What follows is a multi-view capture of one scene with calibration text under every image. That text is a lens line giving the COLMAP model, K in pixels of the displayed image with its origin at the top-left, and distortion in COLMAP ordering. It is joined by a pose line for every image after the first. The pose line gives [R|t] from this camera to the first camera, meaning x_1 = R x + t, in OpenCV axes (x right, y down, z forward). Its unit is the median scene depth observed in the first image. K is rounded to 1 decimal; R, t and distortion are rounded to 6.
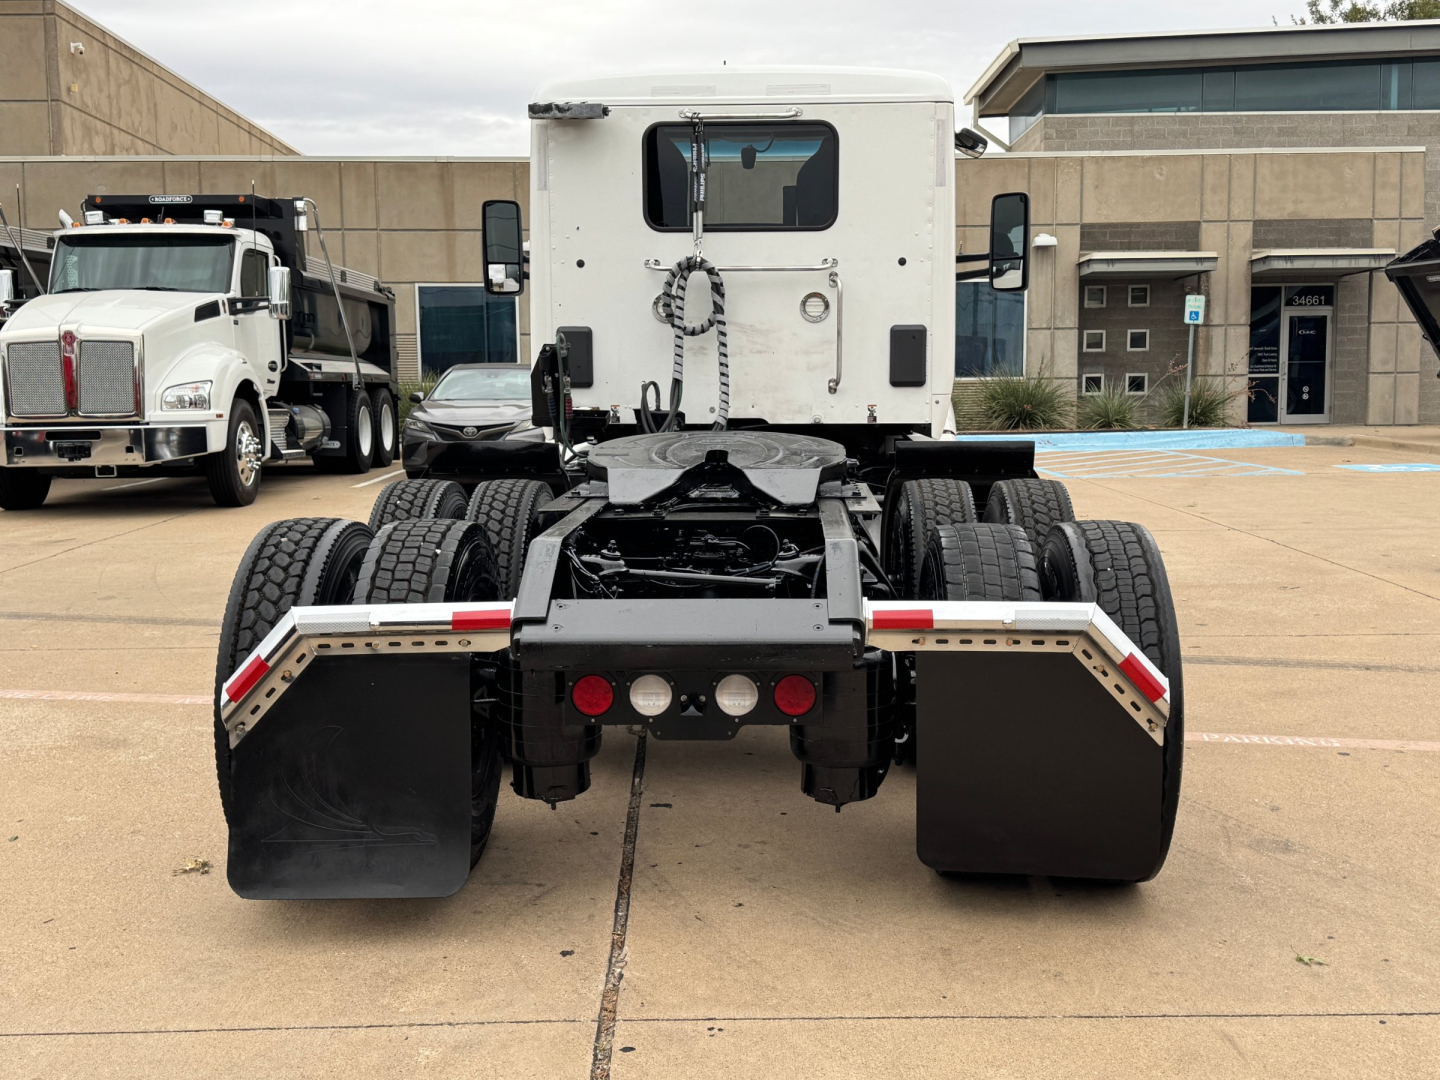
lens RADIAL K [[1598.4, 0, 720.0], [0, 1598.4, 540.0], [0, 0, 1]] dist [0.160097, -0.379261]
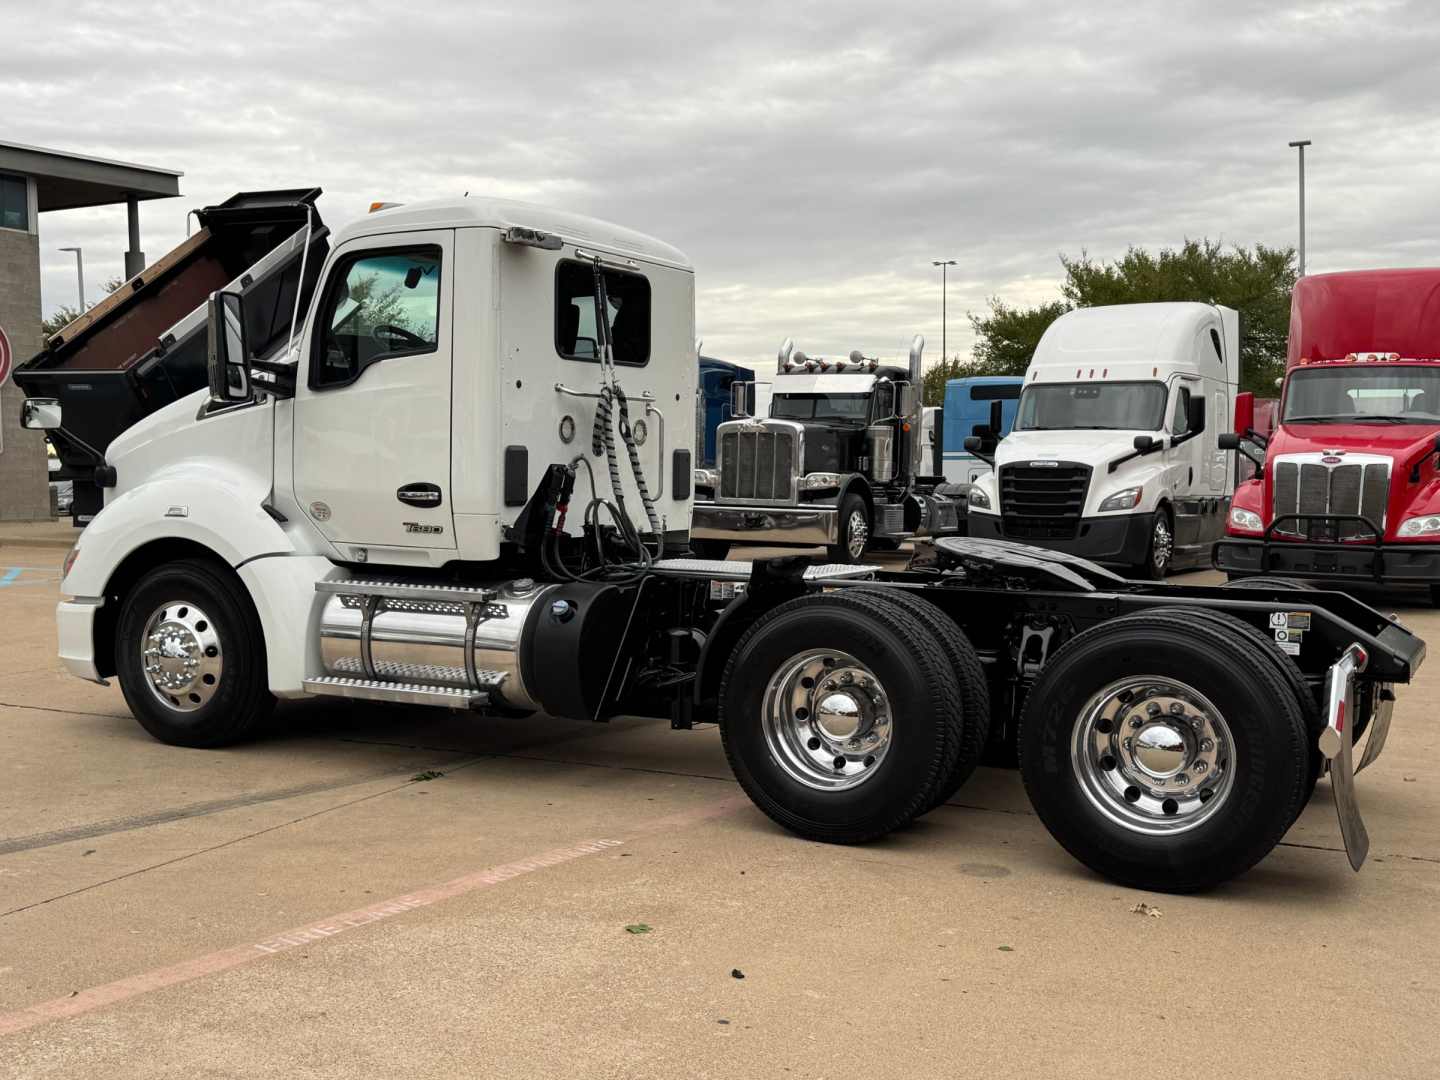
lens RADIAL K [[1598.4, 0, 720.0], [0, 1598.4, 540.0], [0, 0, 1]] dist [0.160097, -0.379261]
pose [[0.417721, -0.039786, 0.907704, -0.966084], [0.089974, 0.995942, 0.002248, -0.065639], [-0.904109, 0.080731, 0.419605, 0.471293]]
